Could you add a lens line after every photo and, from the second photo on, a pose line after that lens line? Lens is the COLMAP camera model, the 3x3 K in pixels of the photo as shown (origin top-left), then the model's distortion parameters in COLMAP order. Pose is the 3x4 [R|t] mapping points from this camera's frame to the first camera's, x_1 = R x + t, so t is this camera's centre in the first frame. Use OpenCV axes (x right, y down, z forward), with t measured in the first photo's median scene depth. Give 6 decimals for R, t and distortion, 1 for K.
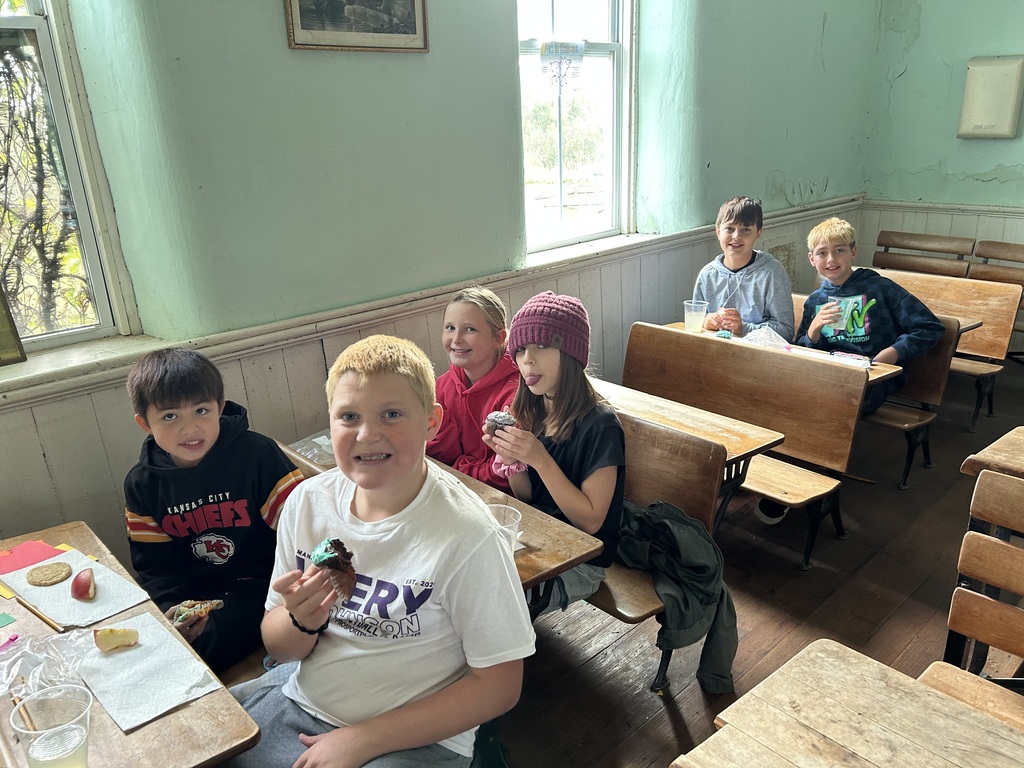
lens RADIAL K [[763.6, 0, 512.0], [0, 763.6, 384.0], [0, 0, 1]] dist [0.035567, -0.038686]
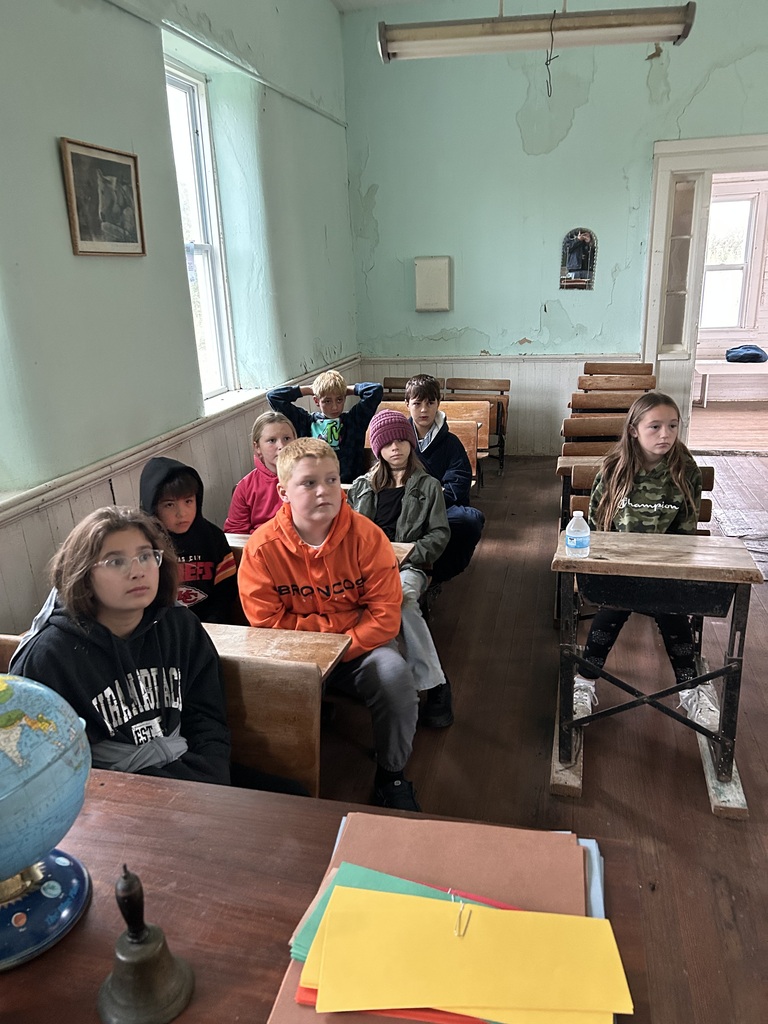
lens RADIAL K [[763.6, 0, 378.7], [0, 763.6, 515.9], [0, 0, 1]] dist [0.035567, -0.038686]
pose [[0.839295, -0.161535, 0.519125, -0.533376], [0.189617, 0.981858, -0.001040, 0.086654], [-0.509539, 0.099308, 0.854698, -0.295357]]
